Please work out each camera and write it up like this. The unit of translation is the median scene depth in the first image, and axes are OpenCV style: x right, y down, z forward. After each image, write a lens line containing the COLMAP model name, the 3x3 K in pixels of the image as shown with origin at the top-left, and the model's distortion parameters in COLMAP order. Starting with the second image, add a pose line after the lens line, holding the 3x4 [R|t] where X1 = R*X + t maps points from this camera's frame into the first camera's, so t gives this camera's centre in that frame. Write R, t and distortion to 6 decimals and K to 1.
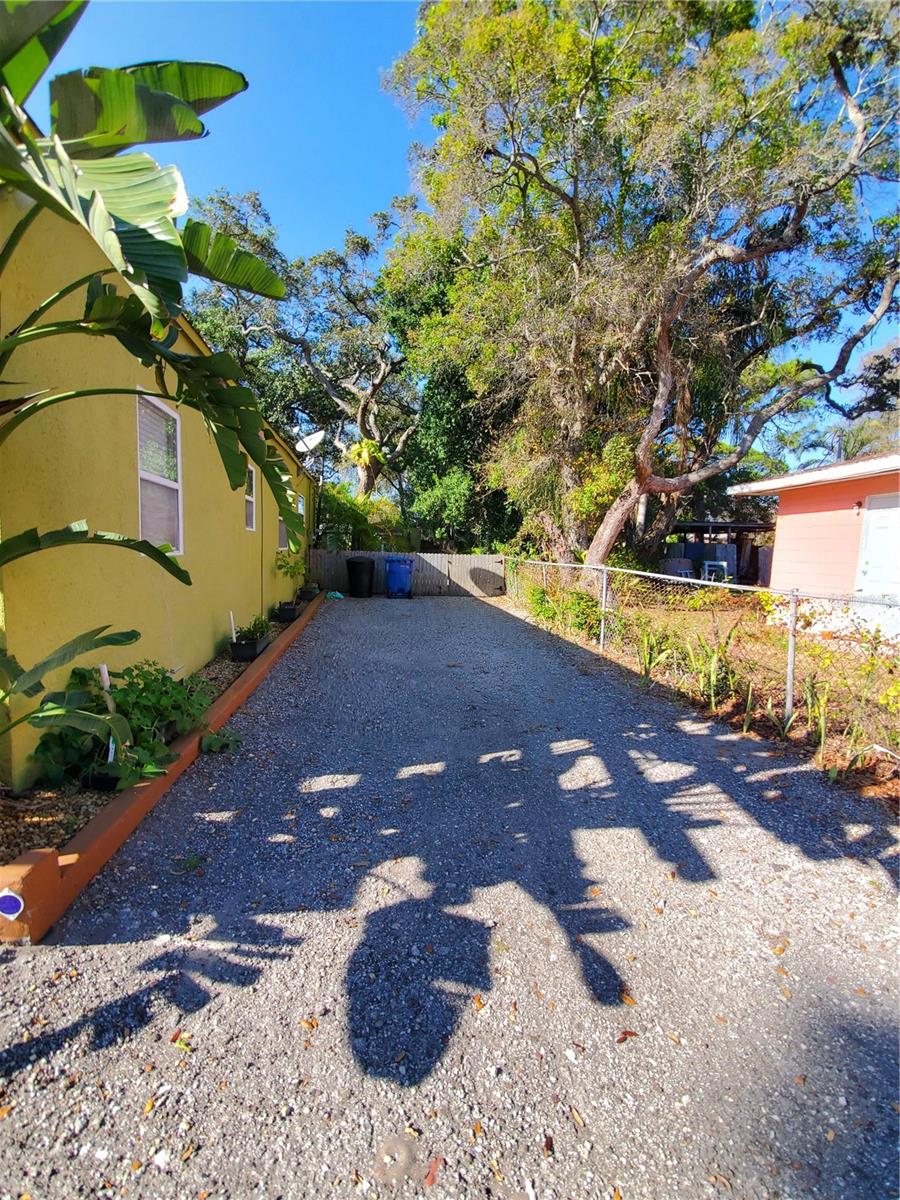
lens RADIAL K [[499.3, 0, 438.6], [0, 499.3, 600.4], [0, 0, 1]] dist [0.068764, -0.052419]
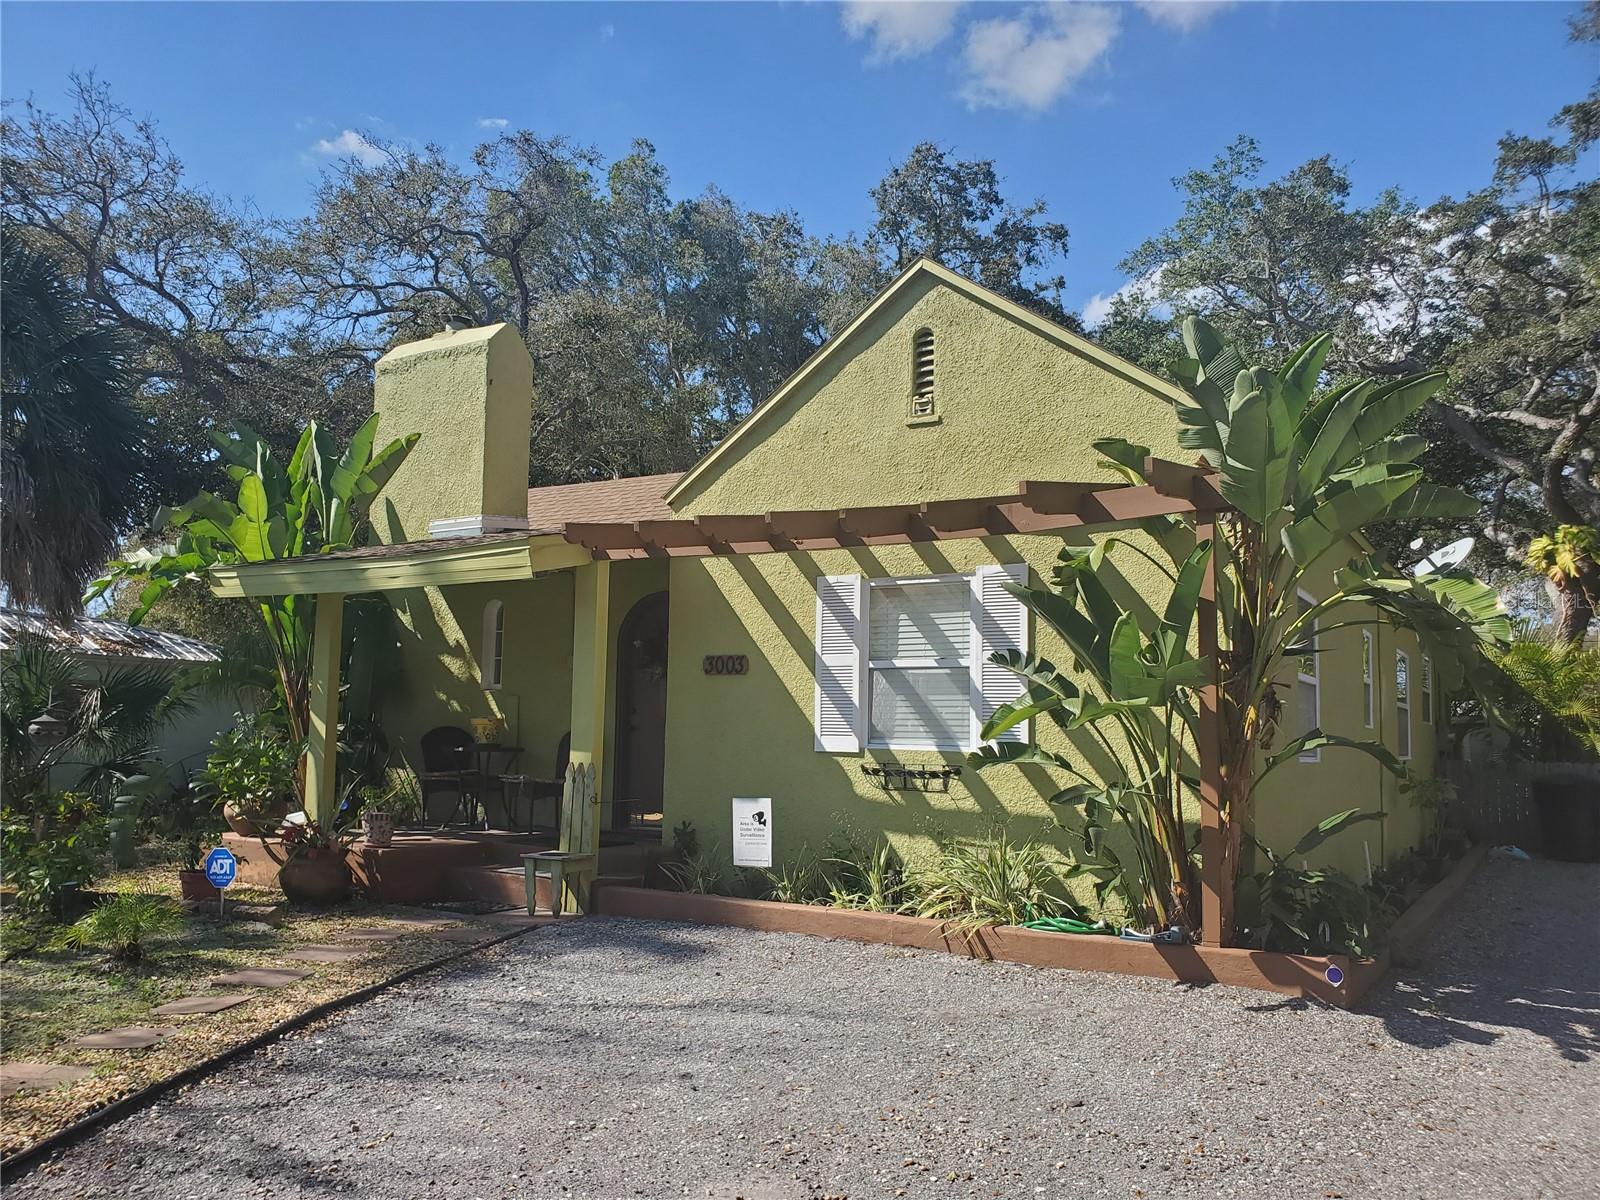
lens RADIAL K [[1236.1, 0, 772.4], [0, 1236.1, 639.0], [0, 0, 1]] dist [0.013818, -0.006093]
pose [[0.756033, -0.074276, -0.650305, 0.072725], [-0.059675, 0.981580, -0.181490, 0.065933], [0.651807, 0.176020, 0.737675, -0.547502]]
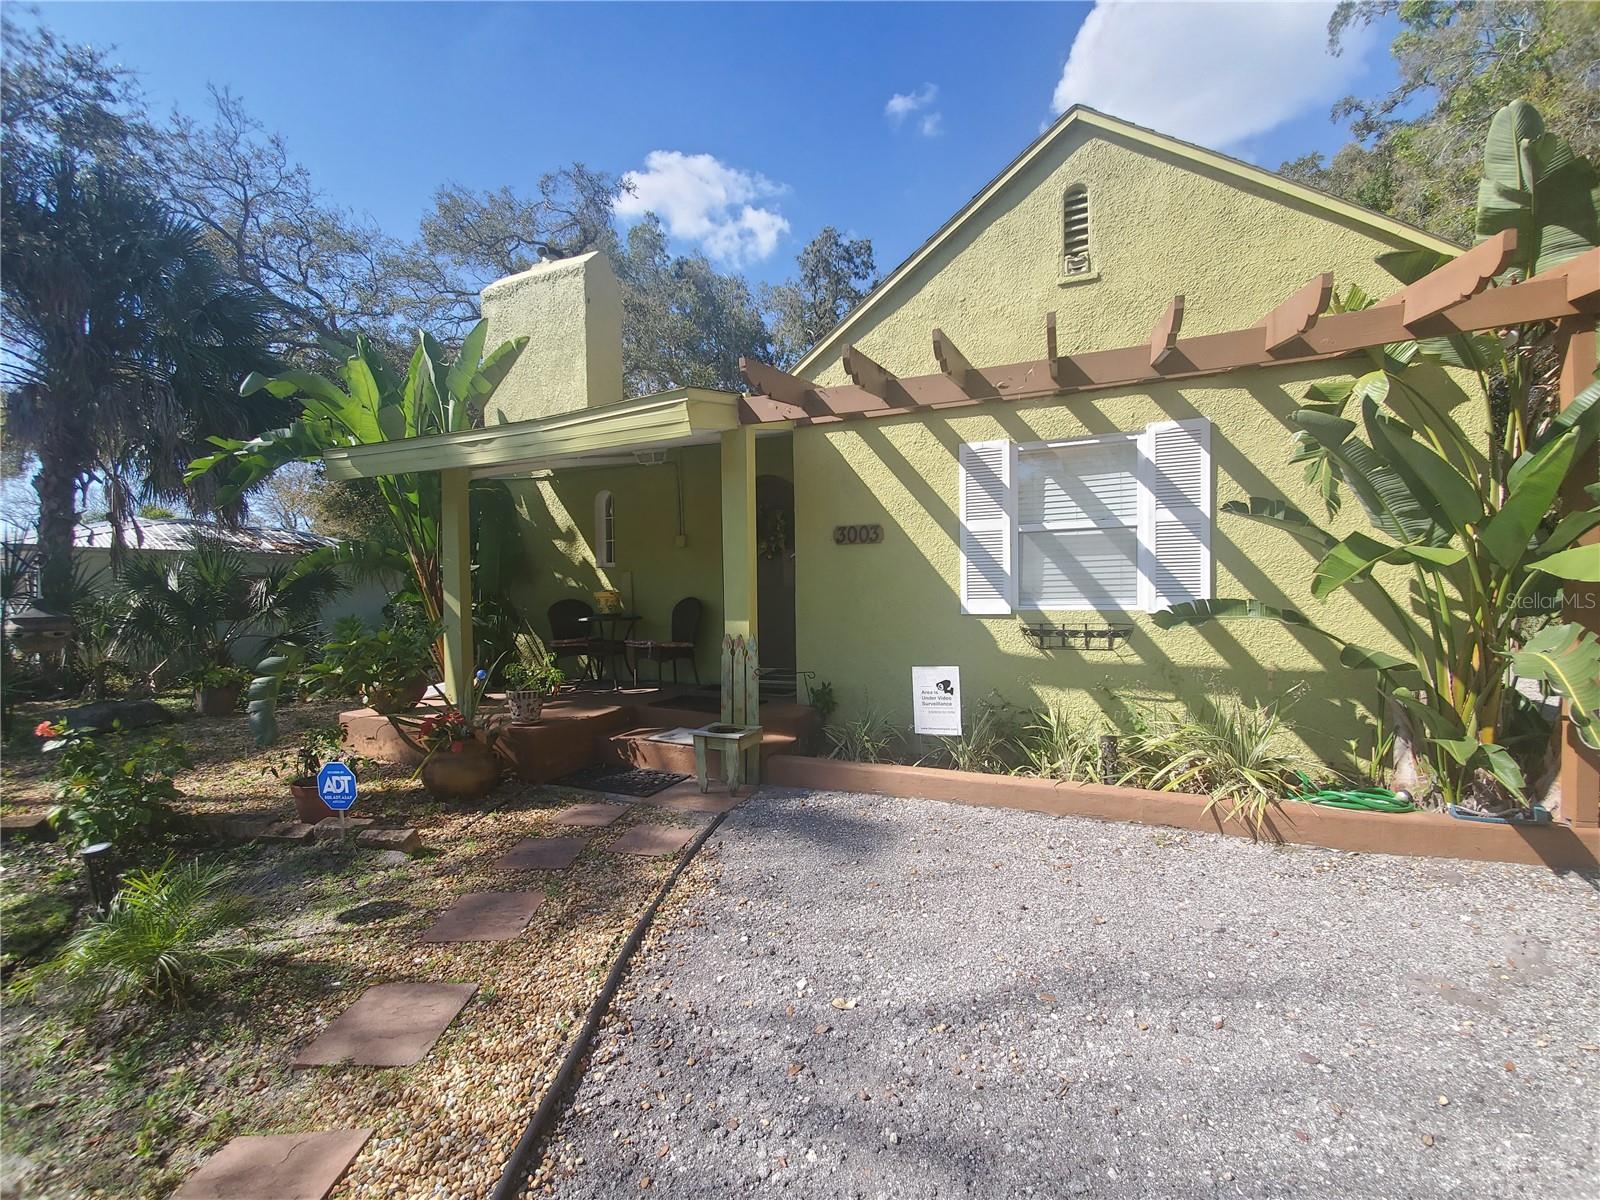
lens RADIAL K [[624.0, 0, 802.9], [0, 624.0, 611.2], [0, 0, 1]] dist [0.004205, -0.011731]
pose [[0.847435, -0.034833, -0.529755, -0.364856], [-0.009670, 0.996667, -0.081003, 0.016512], [0.530811, 0.073767, 0.844274, -0.303883]]
